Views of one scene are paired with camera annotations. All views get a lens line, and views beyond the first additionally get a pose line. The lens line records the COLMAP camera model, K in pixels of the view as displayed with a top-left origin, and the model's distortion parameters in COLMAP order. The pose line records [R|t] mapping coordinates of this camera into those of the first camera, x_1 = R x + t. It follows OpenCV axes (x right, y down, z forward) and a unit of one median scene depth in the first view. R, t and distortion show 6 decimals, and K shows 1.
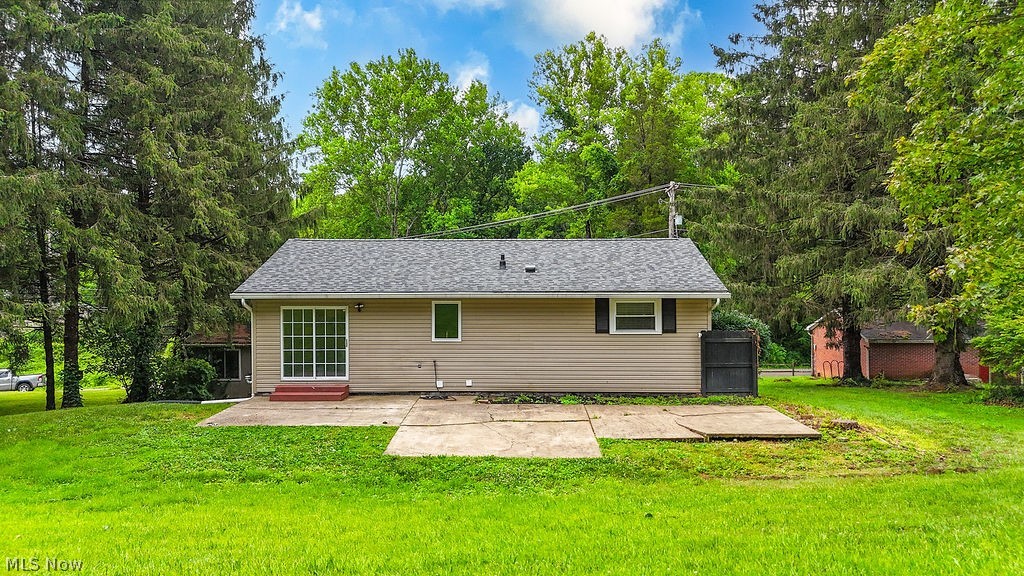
lens RADIAL K [[758.2, 0, 510.7], [0, 758.2, 284.7], [0, 0, 1]] dist [0.080107, -0.059845]
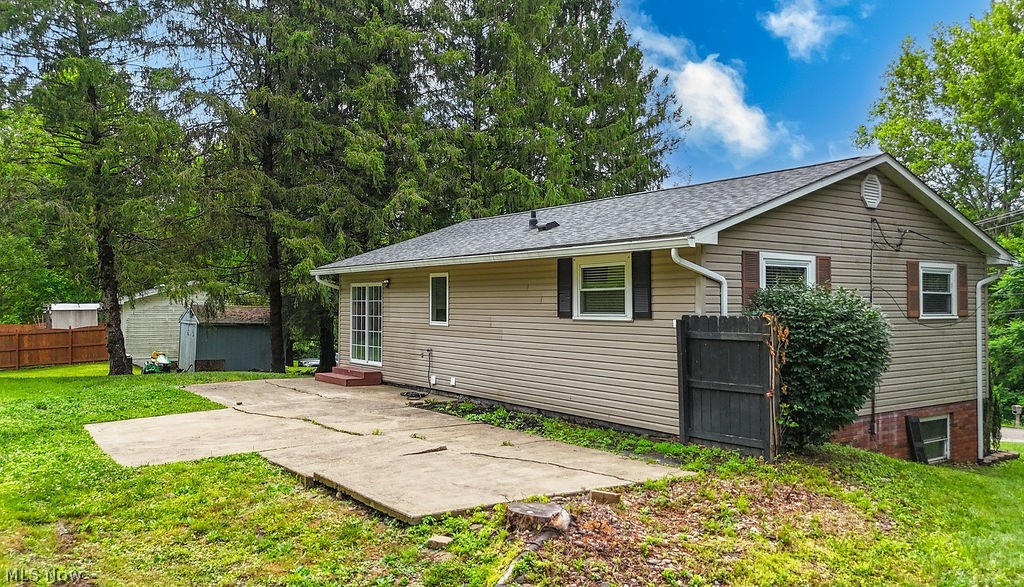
lens RADIAL K [[765.1, 0, 512.0], [0, 765.1, 293.5], [0, 0, 1]] dist [-0.000479, -0.002260]
pose [[0.587937, -0.010590, -0.808837, 0.599324], [-0.007418, 0.999802, -0.018482, 0.055869], [0.808873, 0.016866, 0.587742, 0.598566]]
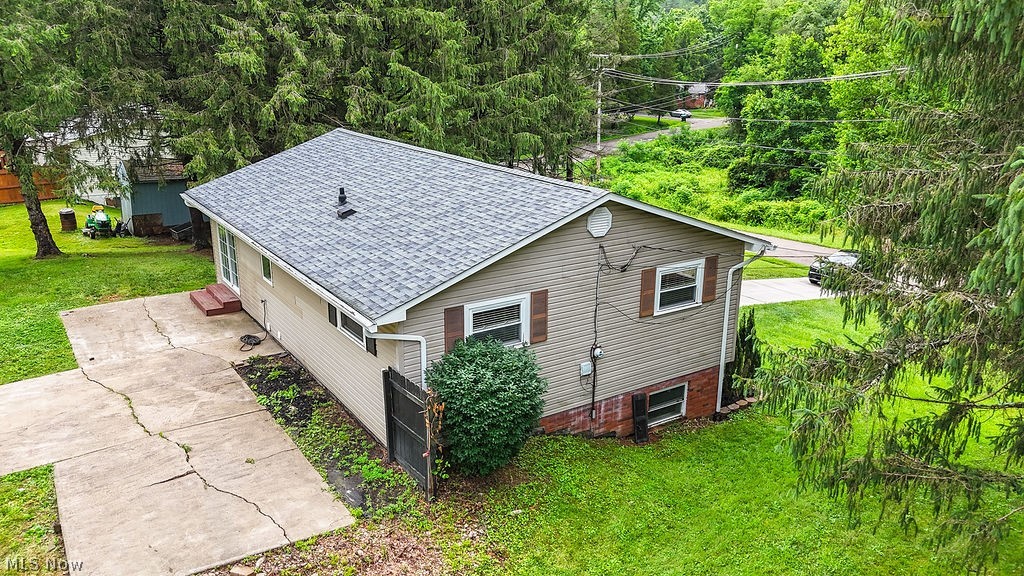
lens RADIAL K [[758.2, 0, 510.7], [0, 758.2, 284.7], [0, 0, 1]] dist [0.080107, -0.059845]
pose [[0.561004, 0.247573, -0.789925, 0.785533], [-0.009764, 0.956144, 0.292734, -0.190886], [0.827755, -0.156512, 0.538818, 0.753556]]
